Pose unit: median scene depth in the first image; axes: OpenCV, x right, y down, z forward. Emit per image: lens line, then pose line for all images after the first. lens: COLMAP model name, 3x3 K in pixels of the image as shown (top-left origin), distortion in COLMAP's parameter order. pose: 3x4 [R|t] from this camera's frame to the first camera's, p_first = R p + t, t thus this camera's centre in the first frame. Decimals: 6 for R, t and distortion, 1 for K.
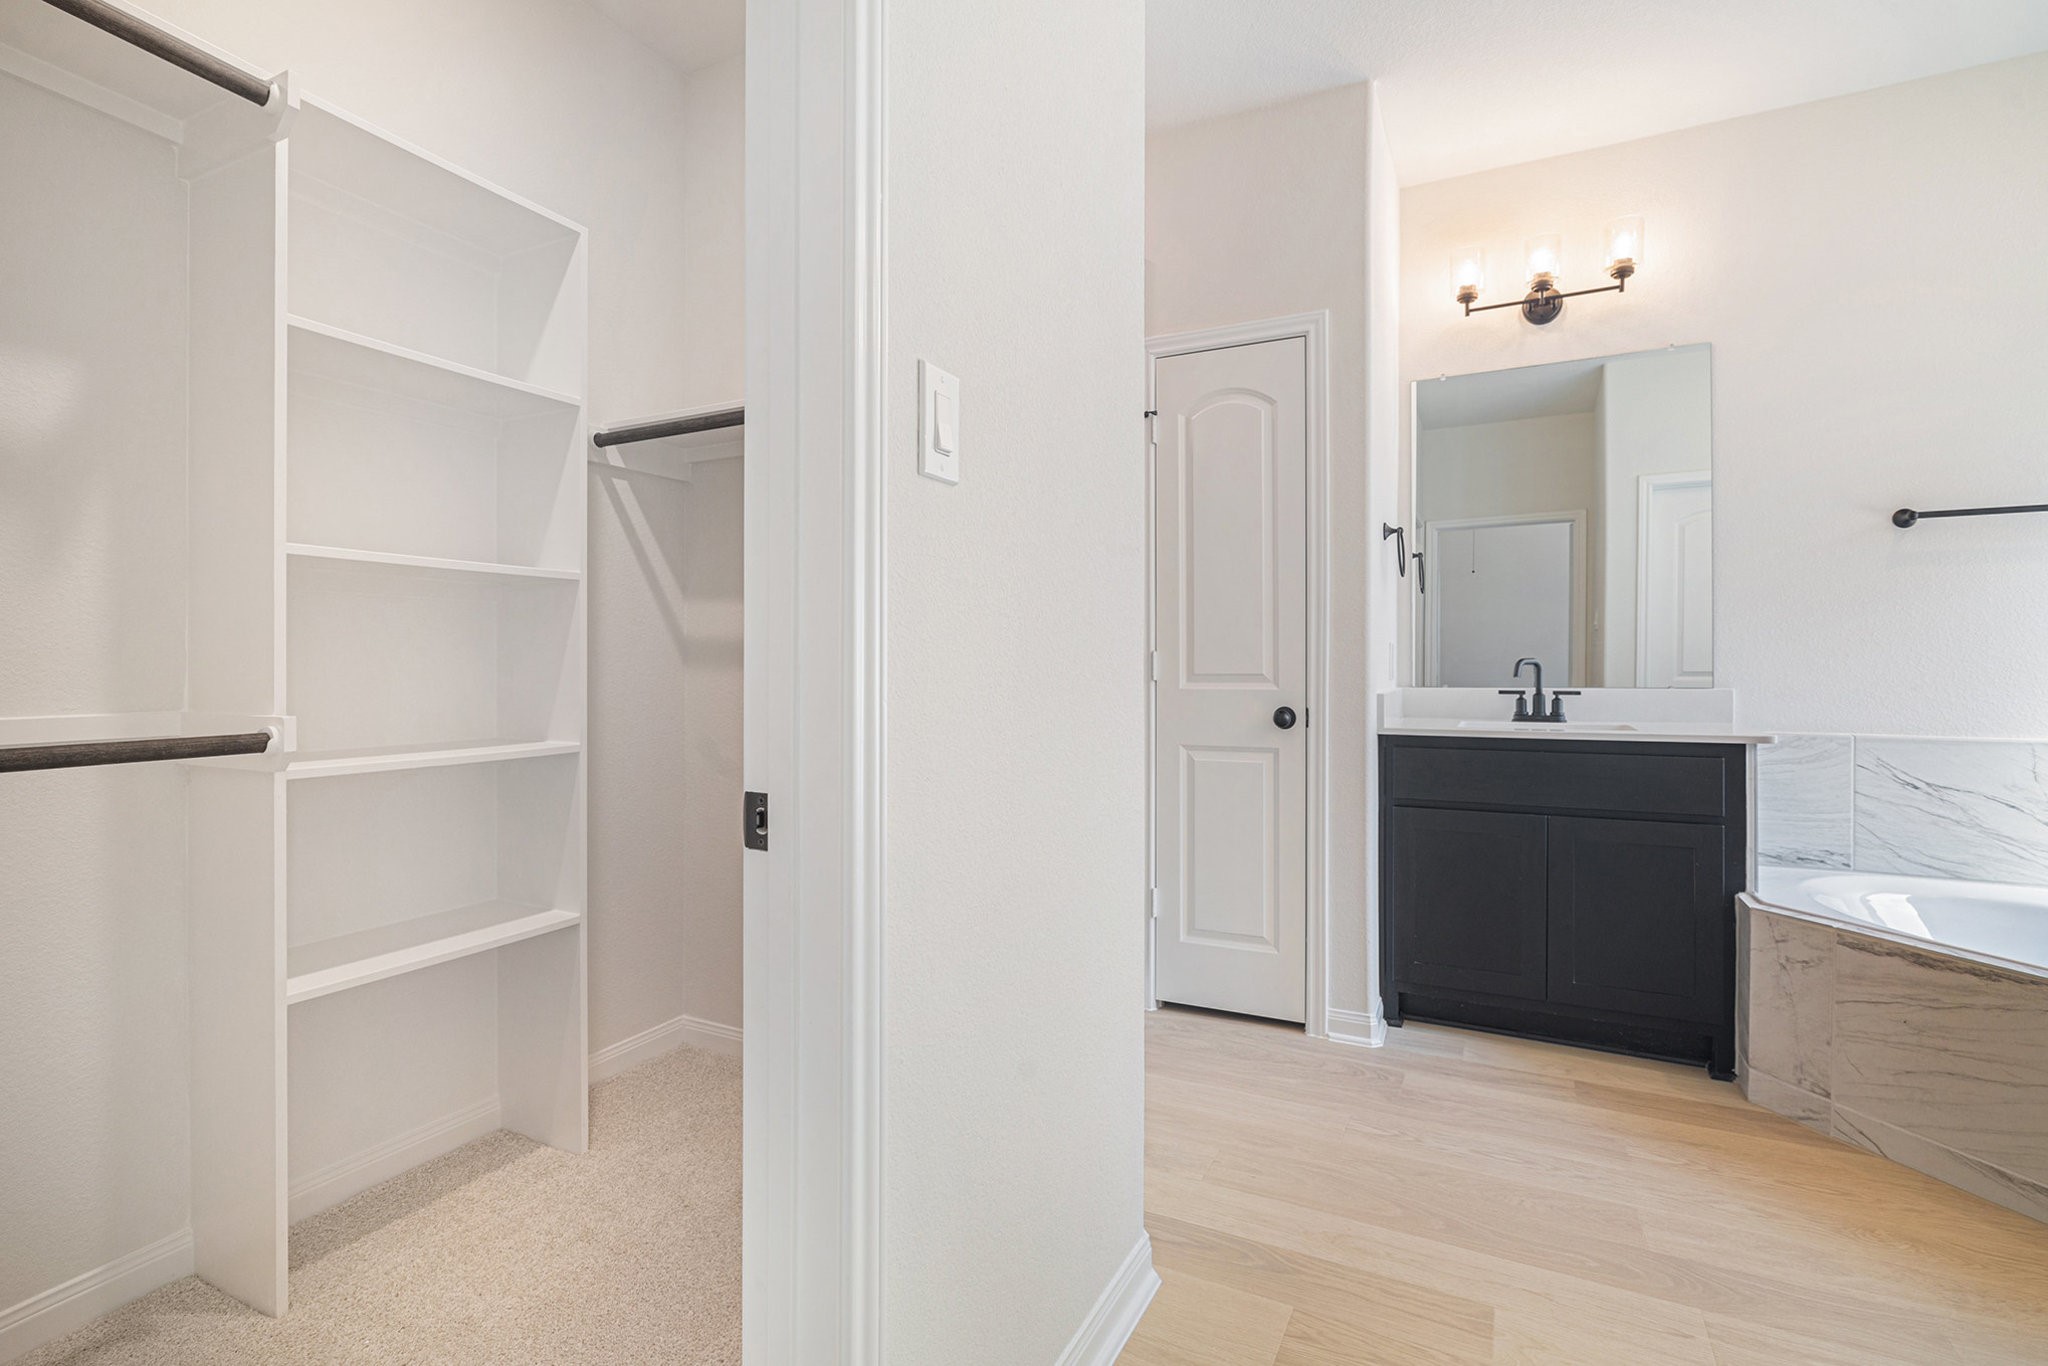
lens RADIAL K [[991.2, 0, 1026.9], [0, 991.2, 669.2], [0, 0, 1]] dist [0.004122, 0.001272]
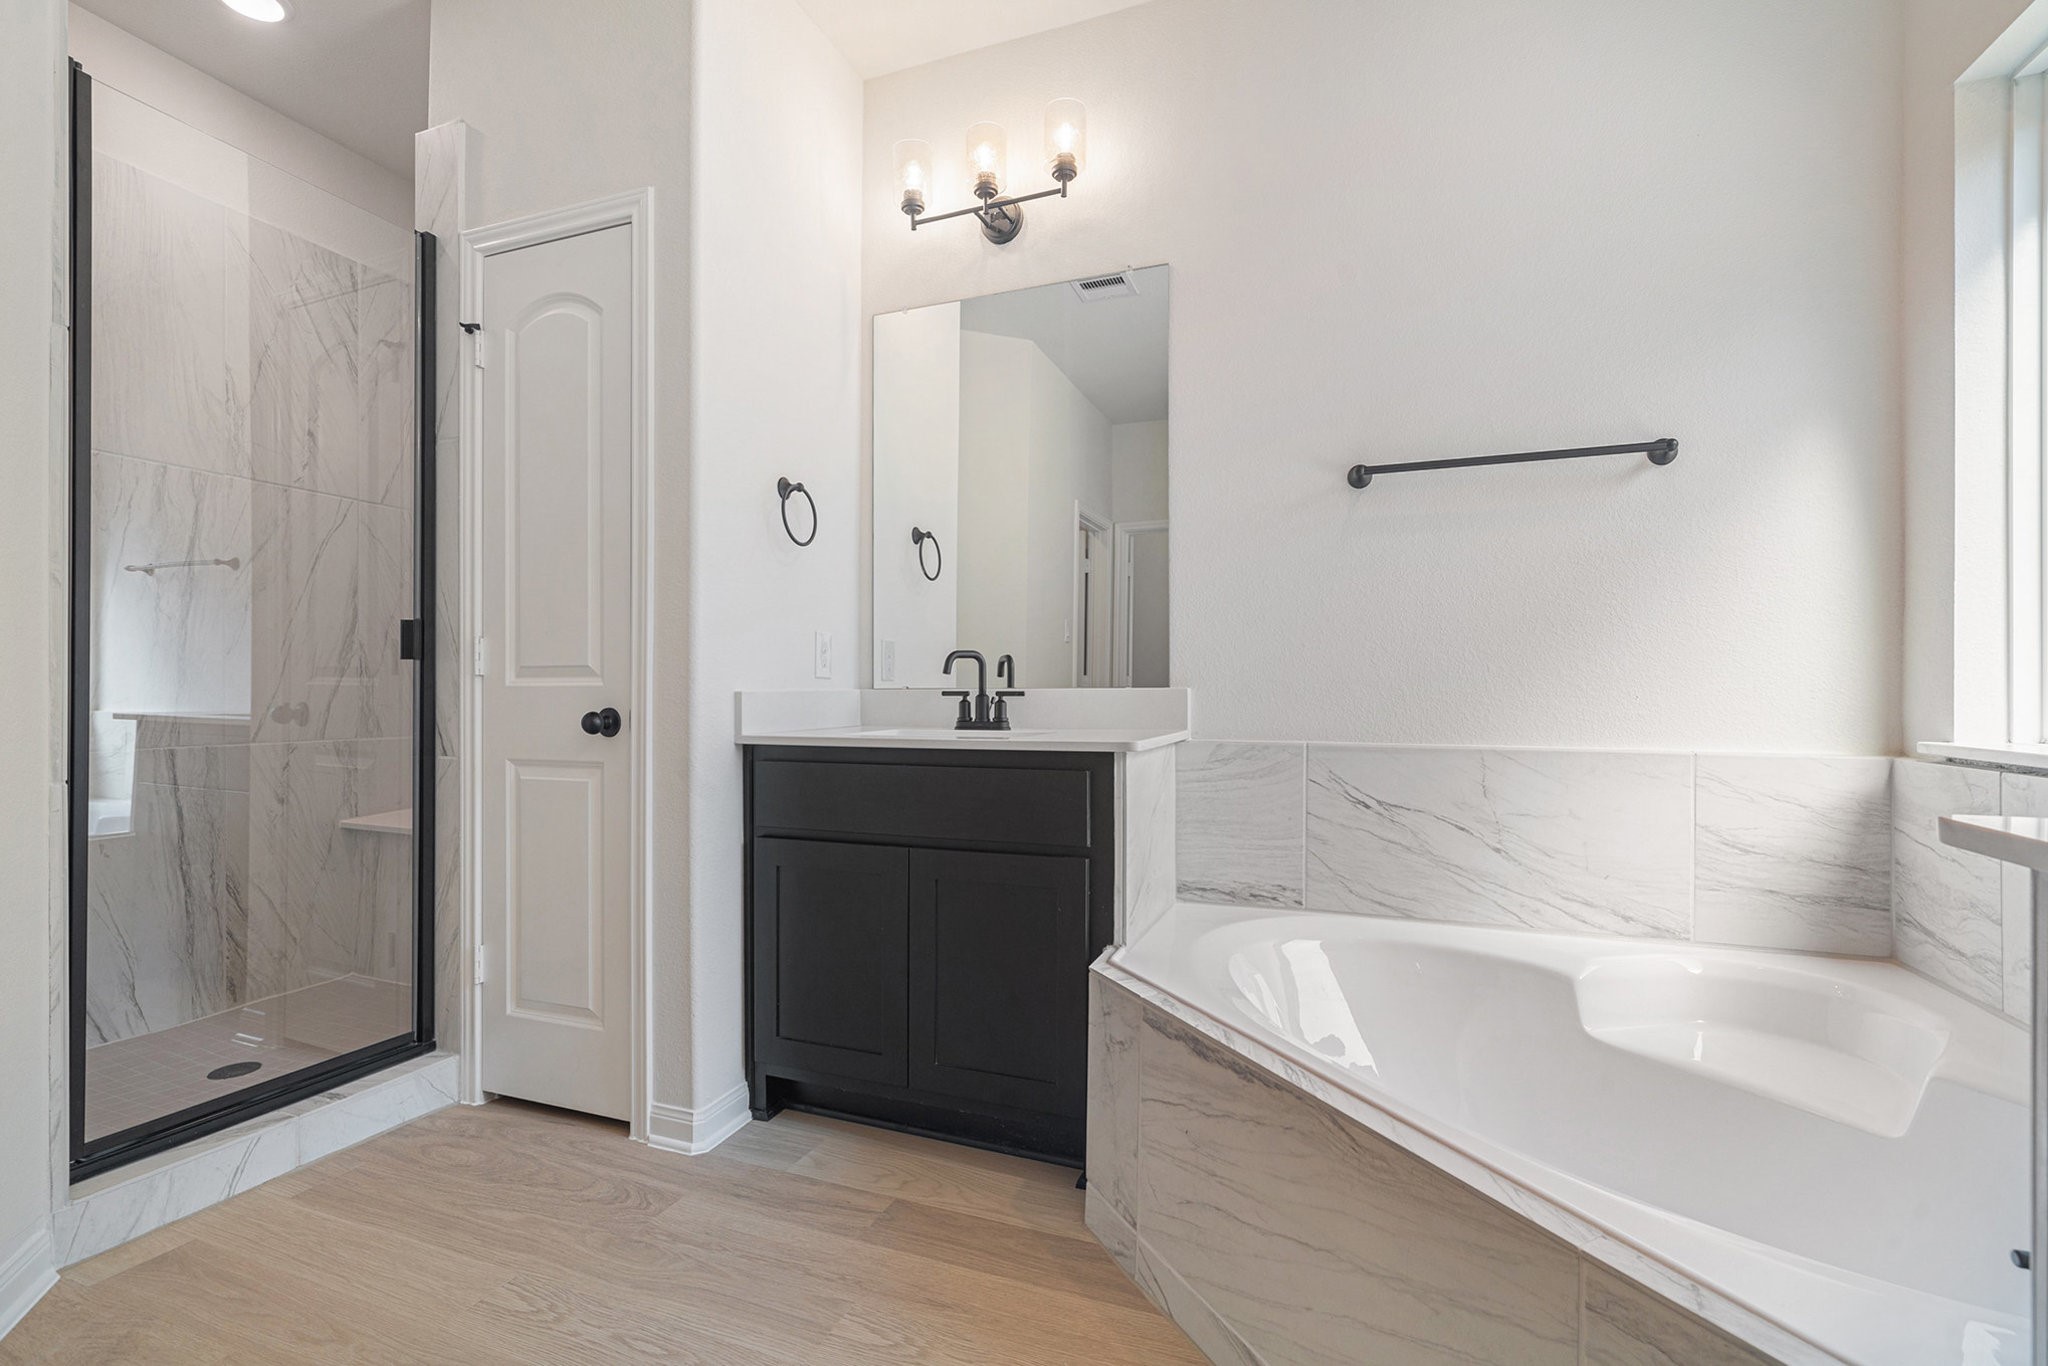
lens RADIAL K [[952.5, 0, 1047.9], [0, 952.5, 698.0], [0, 0, 1]] dist [-0.006159, -0.000391]
pose [[0.995024, 0.002717, 0.099597, 0.551729], [-0.002680, 0.999996, -0.000513, 0.031111], [-0.099598, 0.000243, 0.995028, 0.250857]]
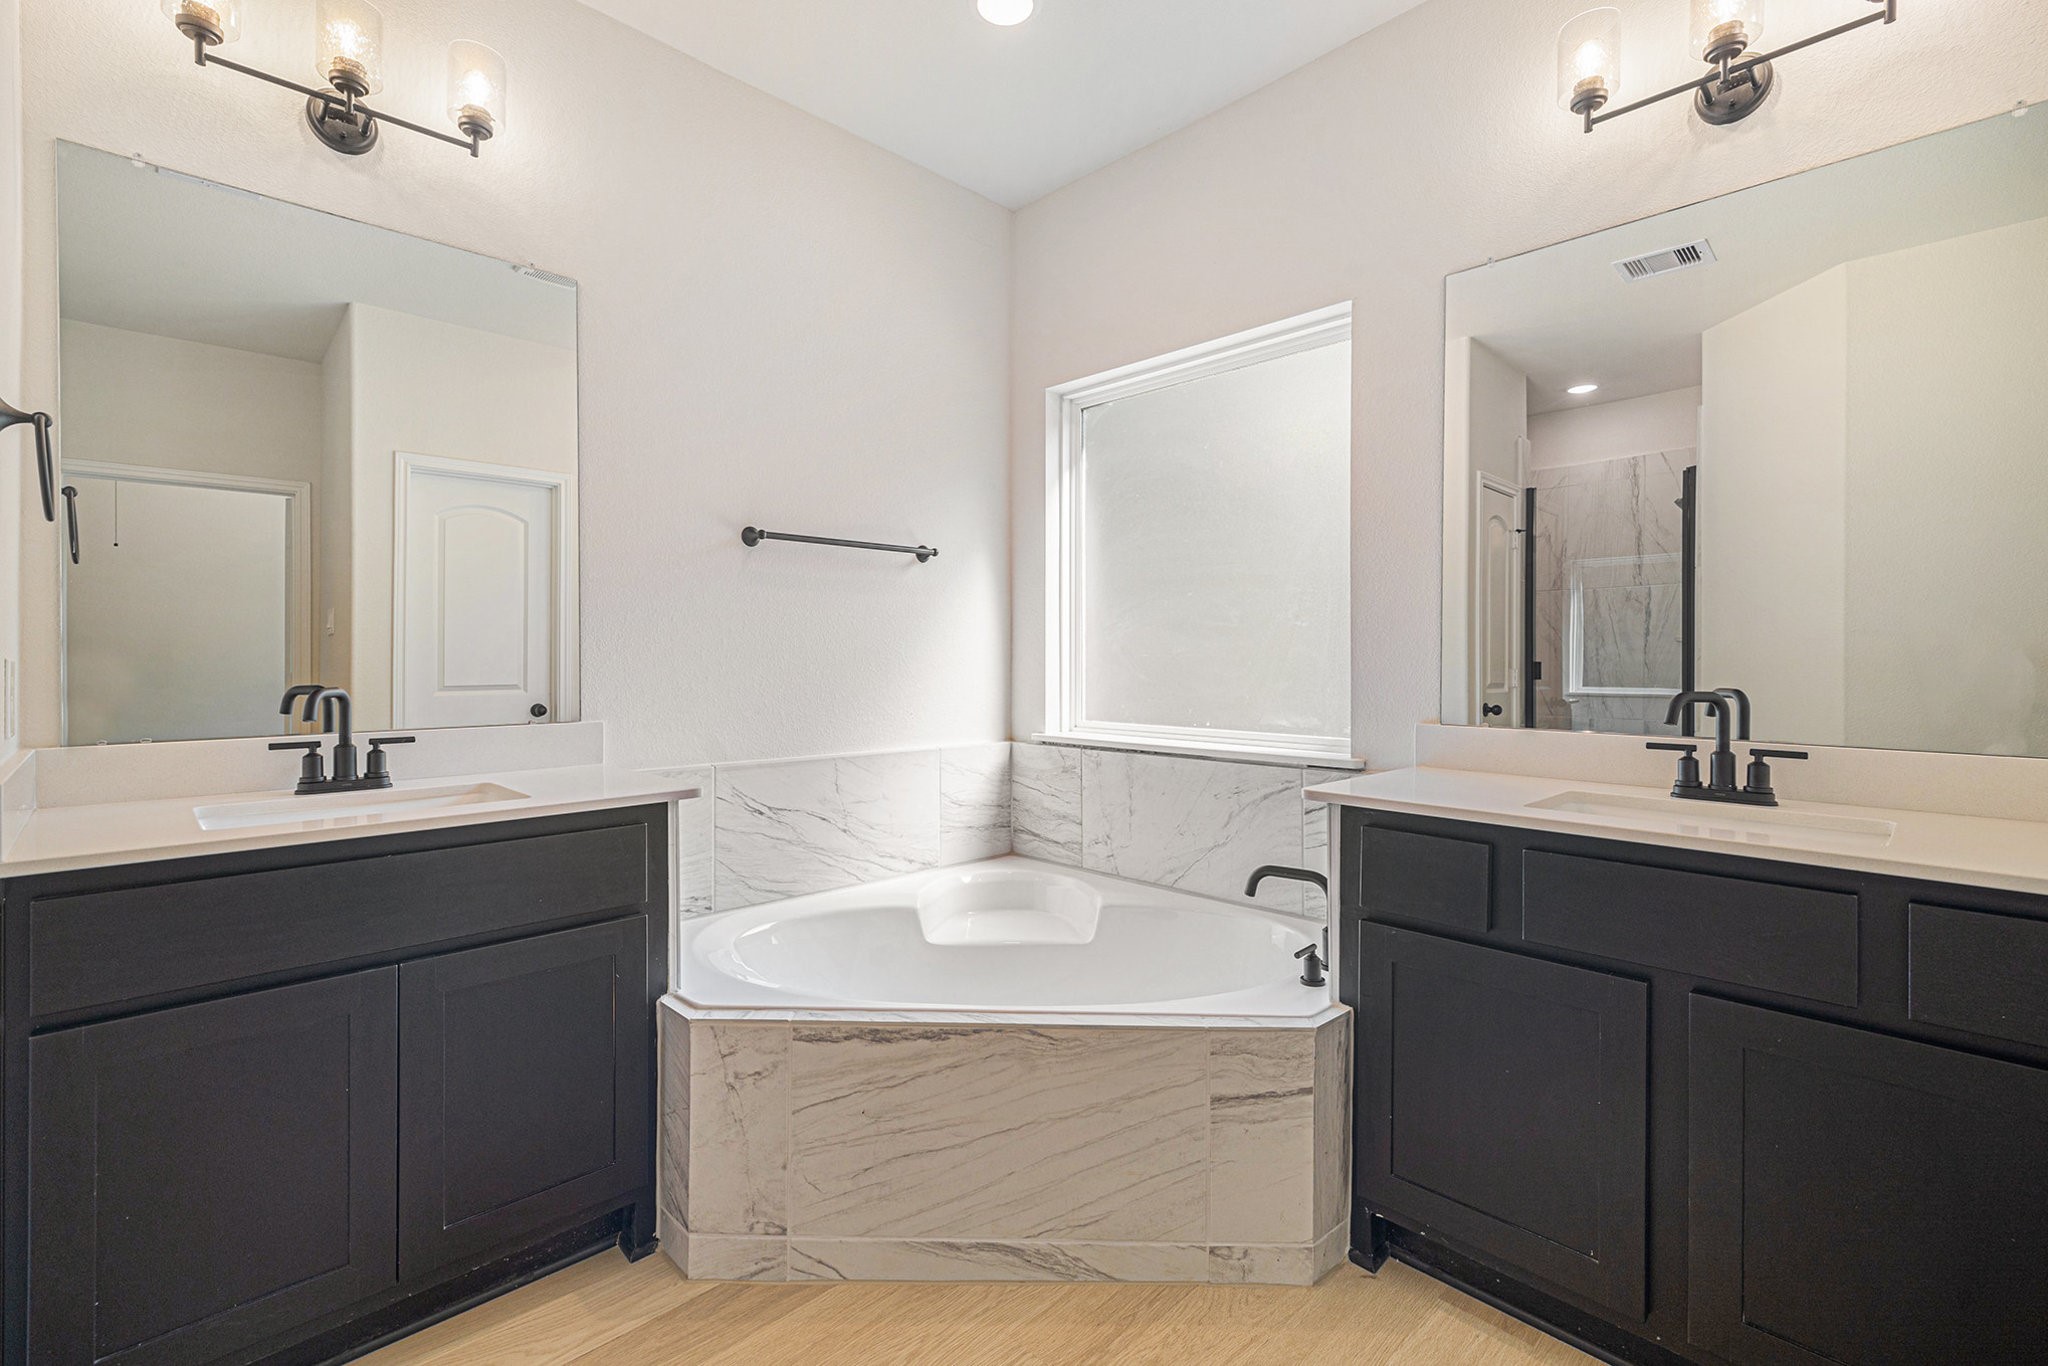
lens RADIAL K [[879.2, 0, 988.4], [0, 879.2, 661.6], [0, 0, 1]] dist [0.001595, 0.000443]
pose [[0.335841, 0.001208, 0.941918, 0.153468], [0.002498, 0.999995, -0.002174, -0.027451], [-0.941915, 0.003083, 0.335836, 0.495705]]
